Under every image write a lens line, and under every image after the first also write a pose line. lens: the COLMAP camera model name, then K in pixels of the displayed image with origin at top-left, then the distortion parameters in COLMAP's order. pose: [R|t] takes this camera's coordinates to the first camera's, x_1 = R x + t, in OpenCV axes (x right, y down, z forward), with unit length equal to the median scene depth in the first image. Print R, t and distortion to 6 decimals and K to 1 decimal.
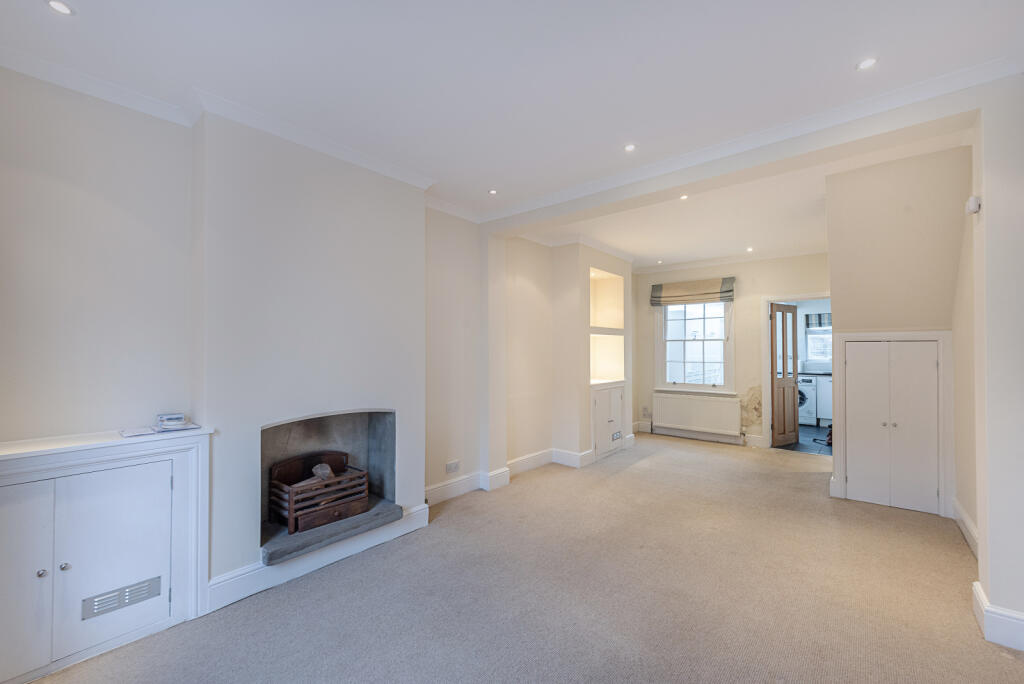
lens RADIAL K [[422.3, 0, 508.9], [0, 422.3, 346.8], [0, 0, 1]] dist [0.002024, -0.000036]
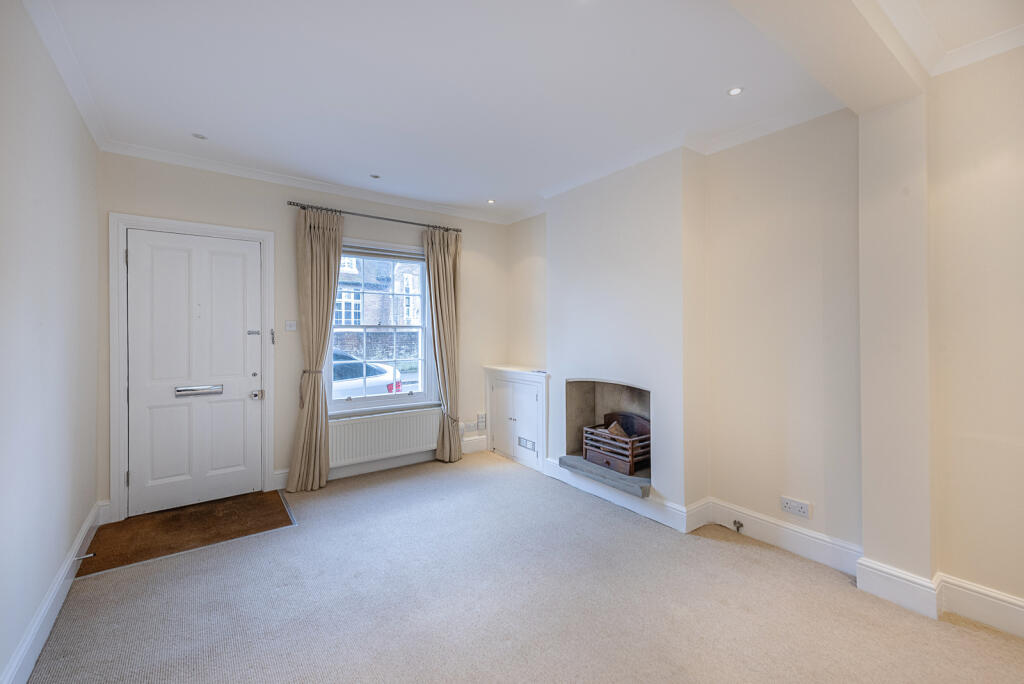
lens RADIAL K [[422.3, 0, 495.3], [0, 422.3, 327.5], [0, 0, 1]] dist [0.002024, -0.000036]
pose [[-0.269418, -0.008290, -0.962988, 0.897058], [0.012083, 0.999855, -0.011988, 0.011404], [0.962947, -0.014865, -0.269279, 1.046920]]
